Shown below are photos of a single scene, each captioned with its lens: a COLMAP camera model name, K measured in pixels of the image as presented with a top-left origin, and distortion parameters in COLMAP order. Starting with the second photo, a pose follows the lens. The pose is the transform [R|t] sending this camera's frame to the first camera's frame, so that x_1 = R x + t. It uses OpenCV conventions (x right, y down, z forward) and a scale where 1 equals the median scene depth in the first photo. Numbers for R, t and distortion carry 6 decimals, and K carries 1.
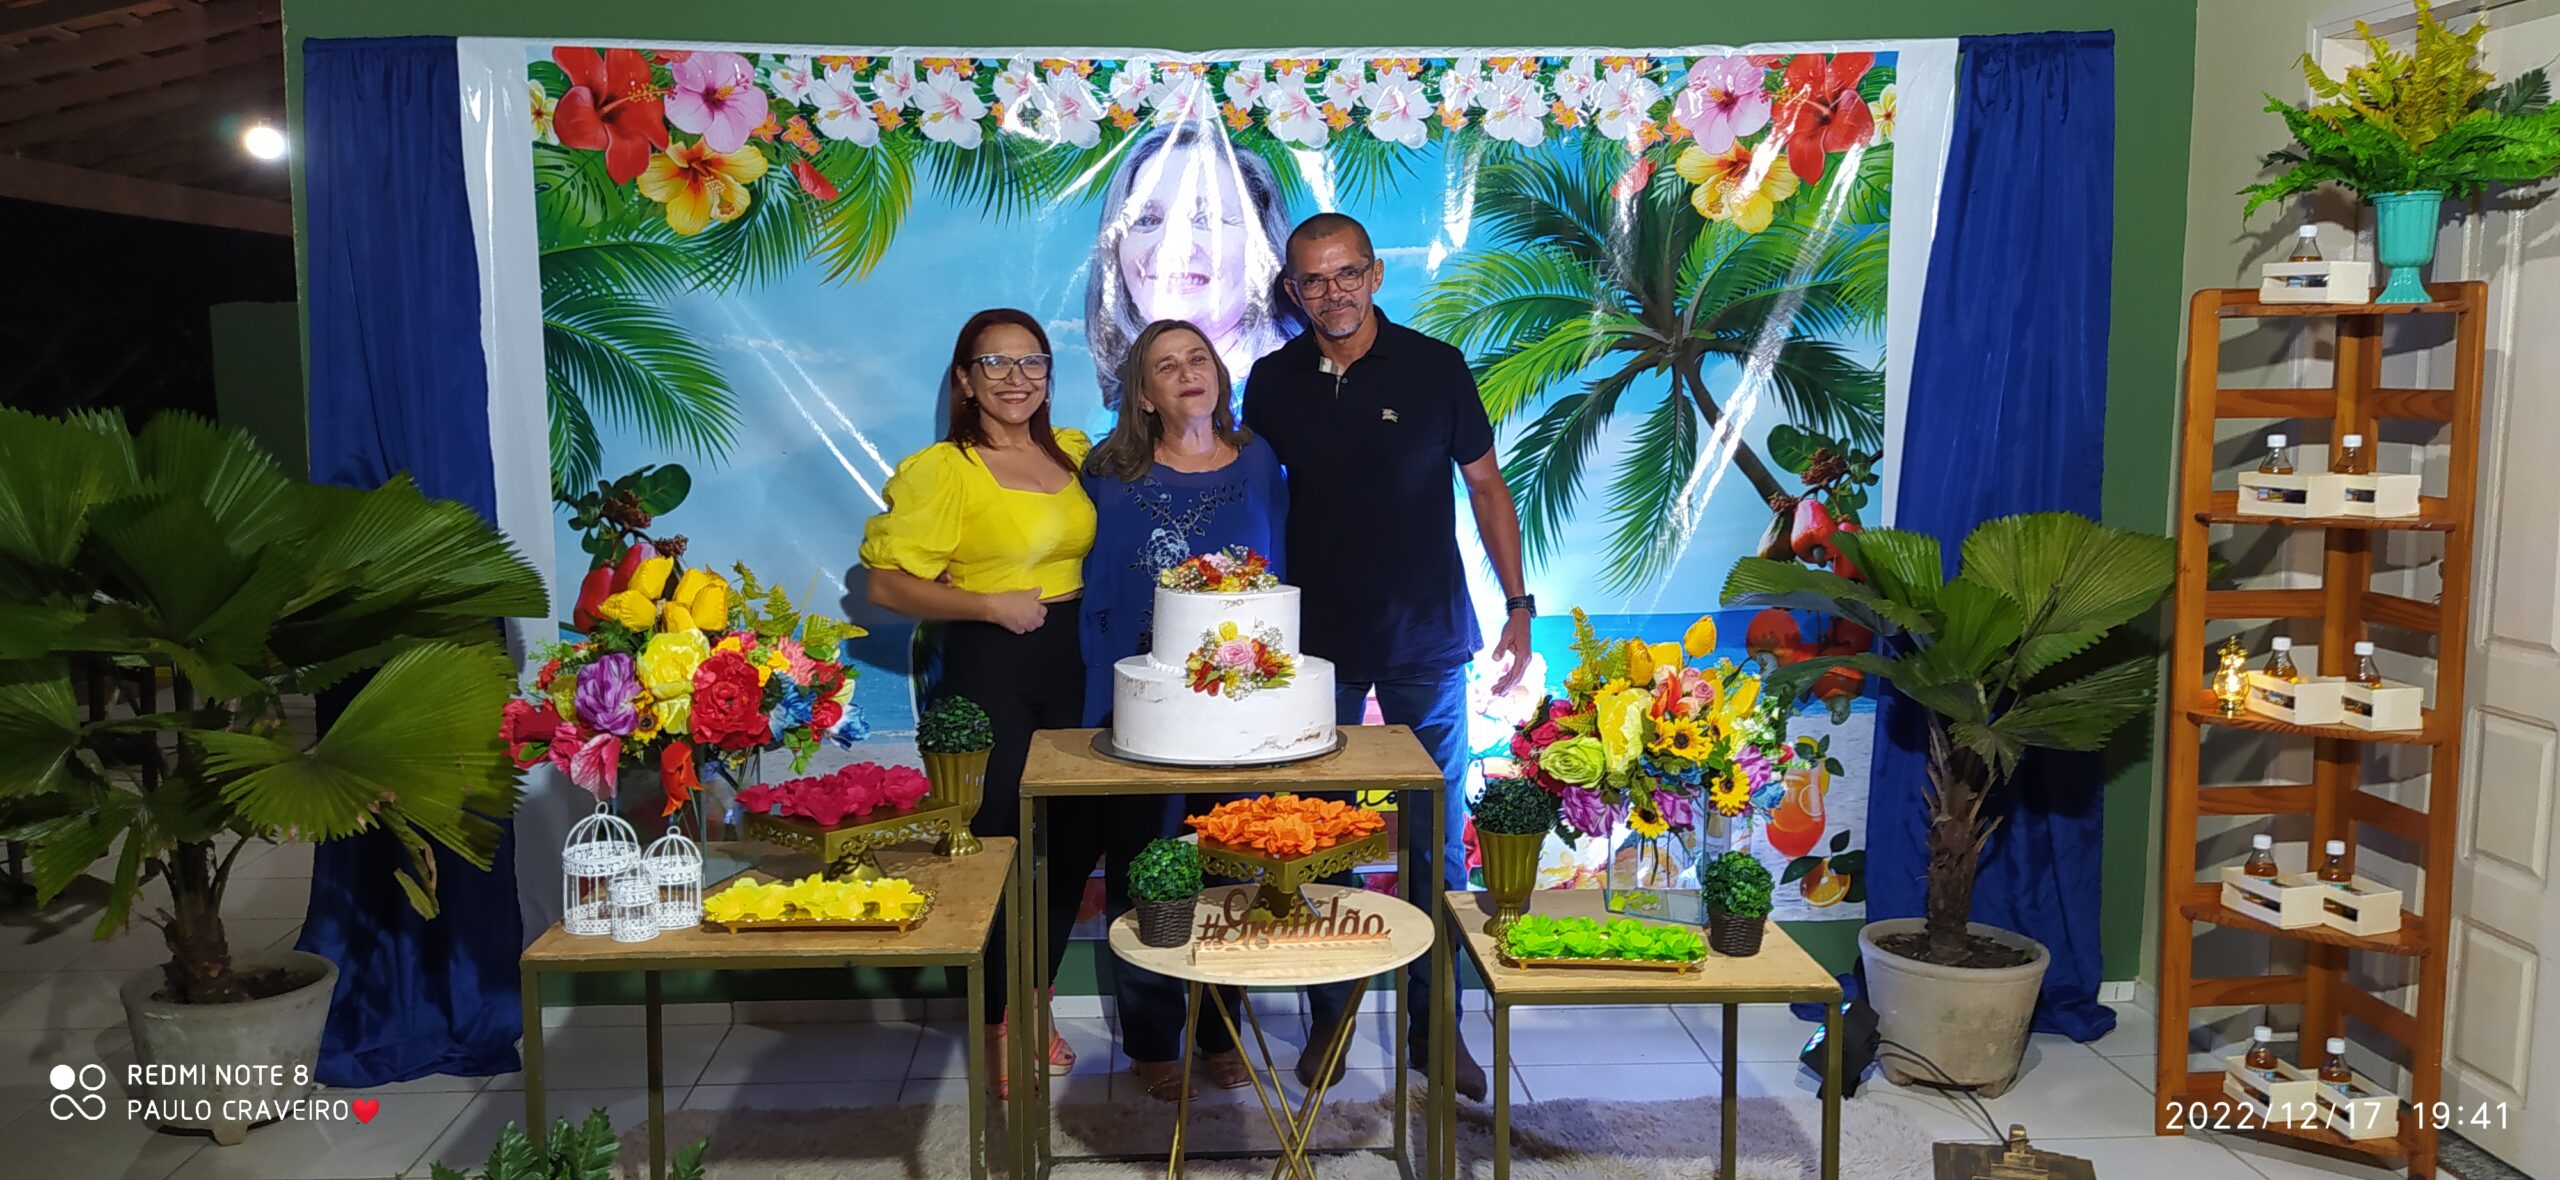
lens RADIAL K [[1947.0, 0, 1283.6], [0, 1947.0, 589.9], [0, 0, 1]] dist [0.111734, -0.183620]
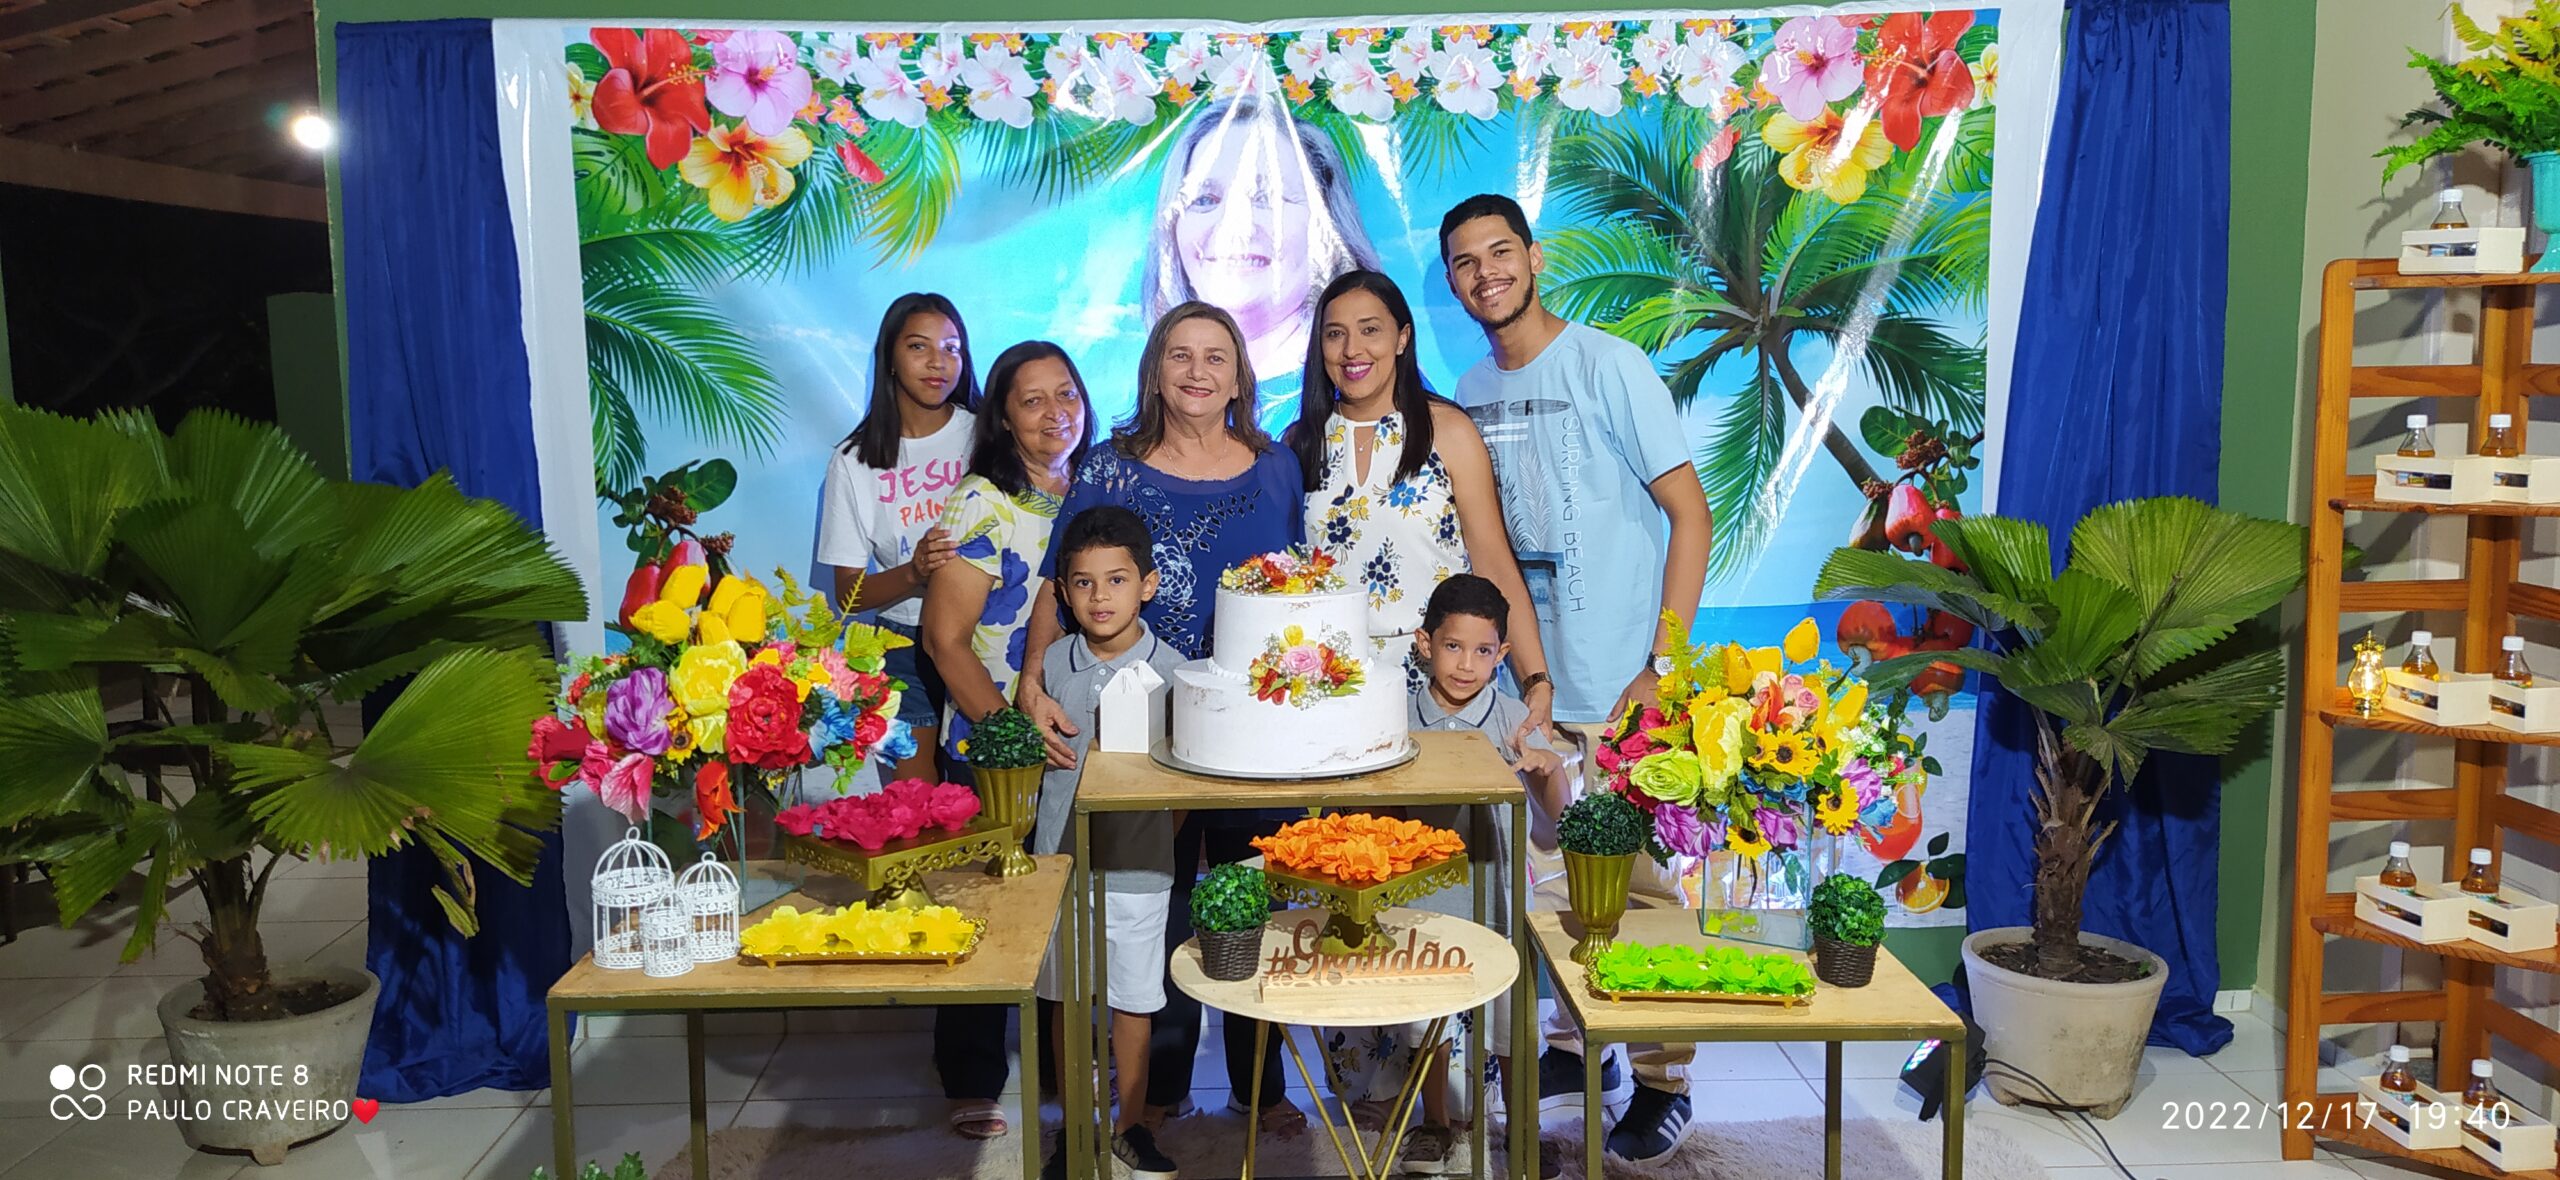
lens RADIAL K [[1934.1, 0, 1278.0], [0, 1934.1, 586.3], [0, 0, 1]] dist [0.119296, -0.202612]
pose [[0.999416, -0.006582, -0.033516, -0.003518], [0.006946, 0.999918, 0.010752, -0.009802], [0.033443, -0.010979, 0.999380, 0.048181]]
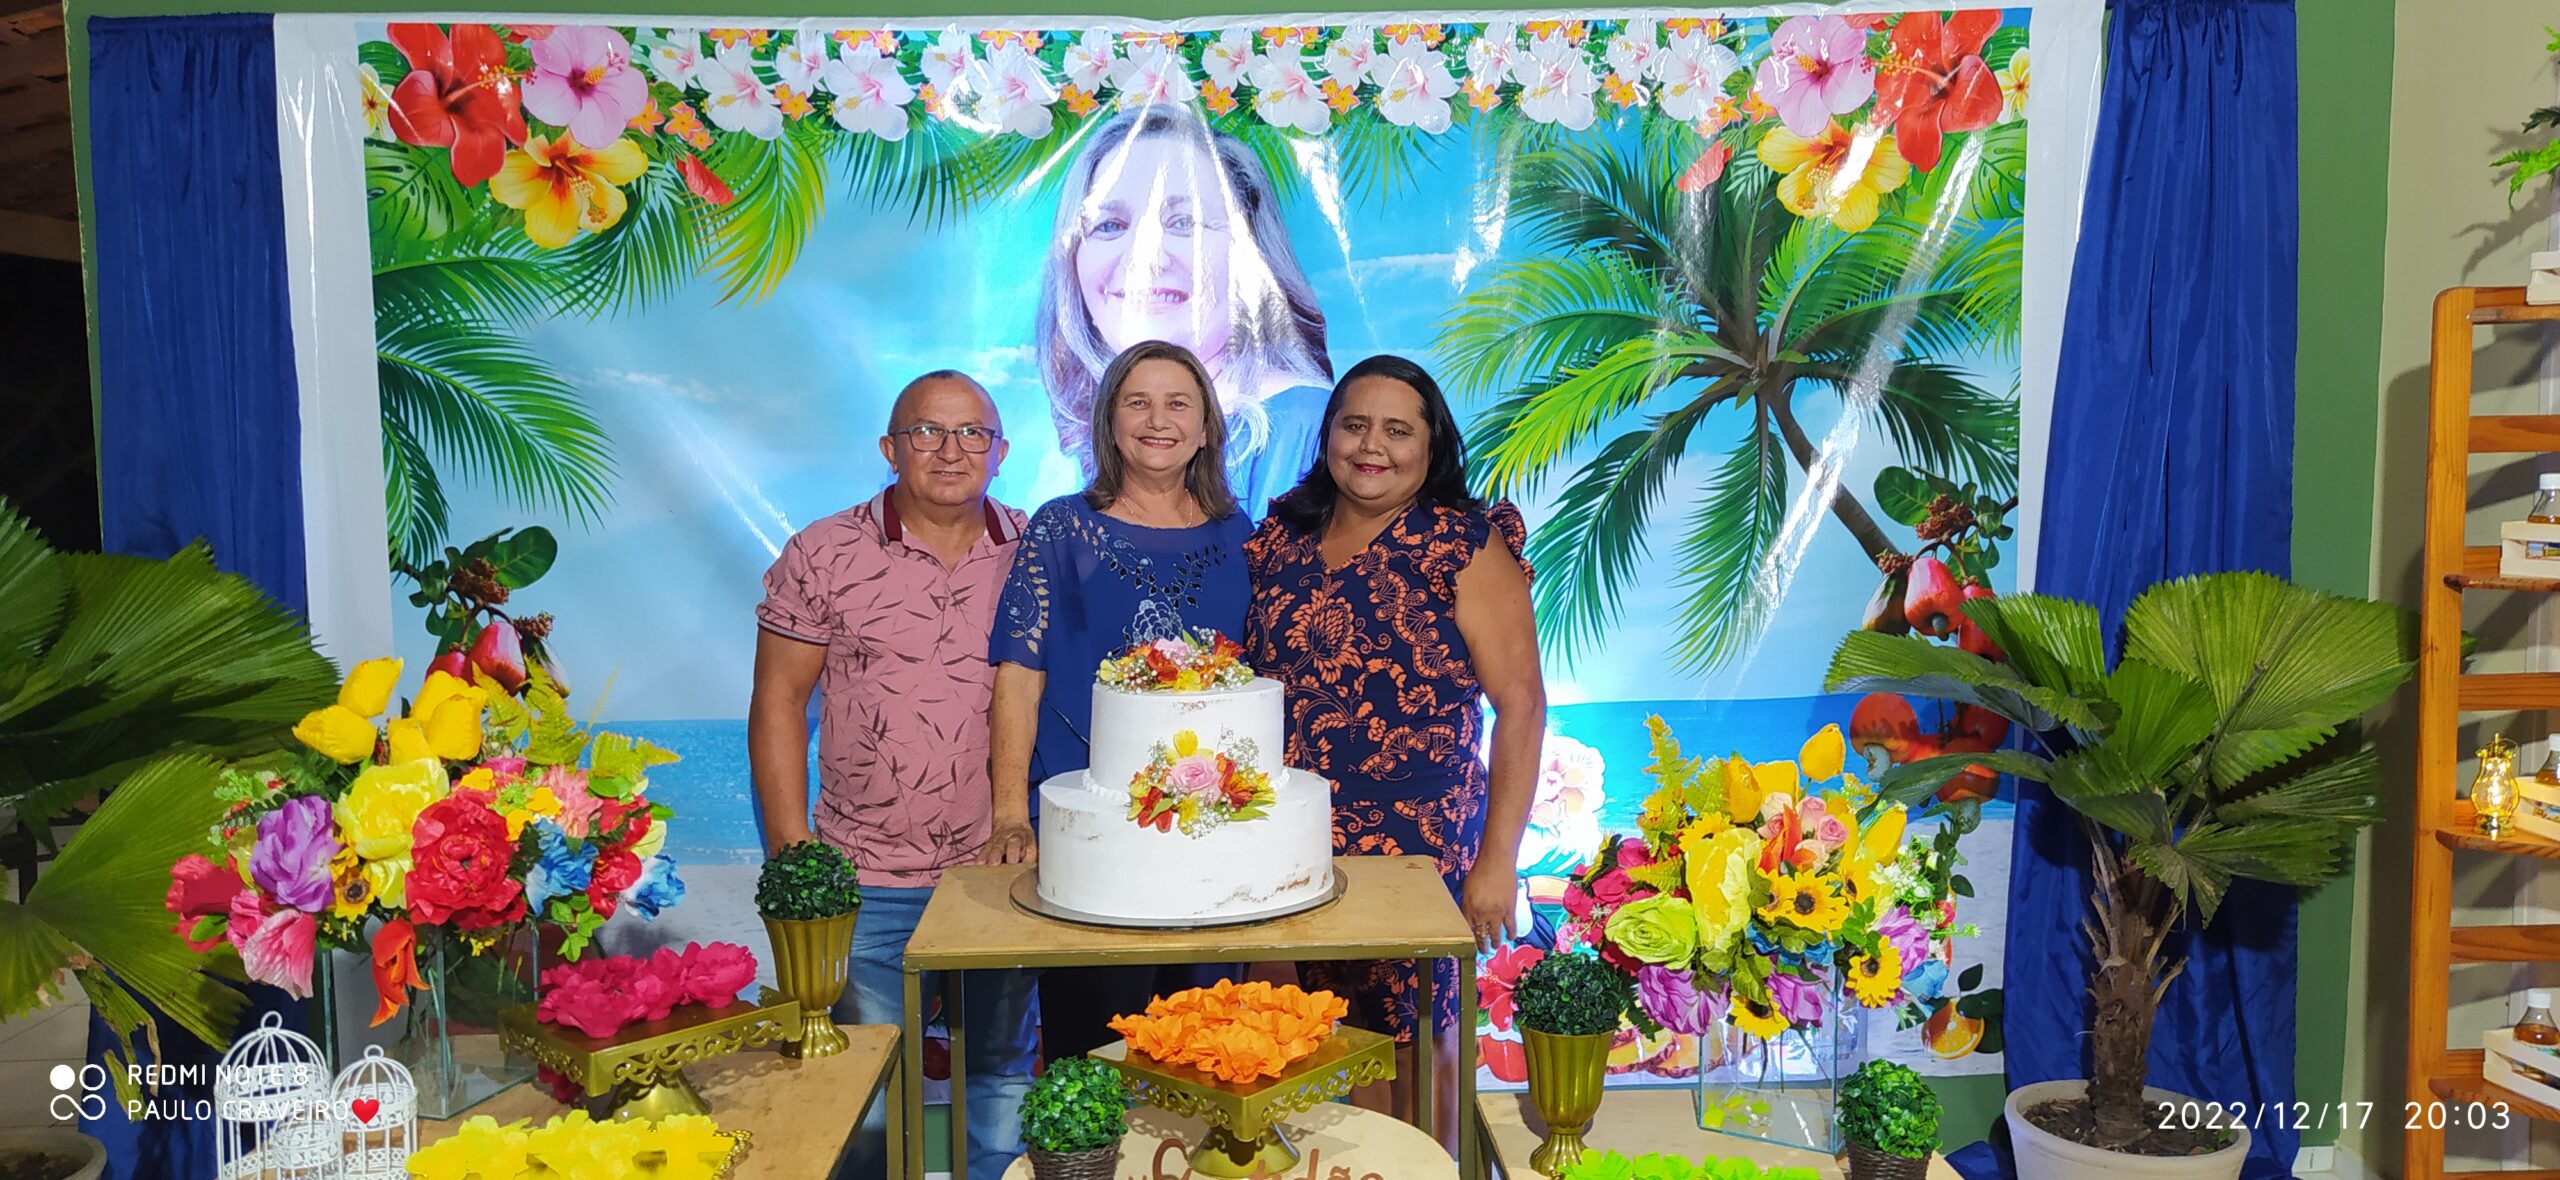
lens RADIAL K [[1936.7, 0, 1281.6], [0, 1936.7, 590.5], [0, 0, 1]] dist [0.119478, -0.196499]
pose [[0.999689, -0.007630, -0.023751, 0.020564], [0.007008, 0.999632, -0.026187, -0.013829], [0.023942, 0.026013, 0.999375, 0.191054]]
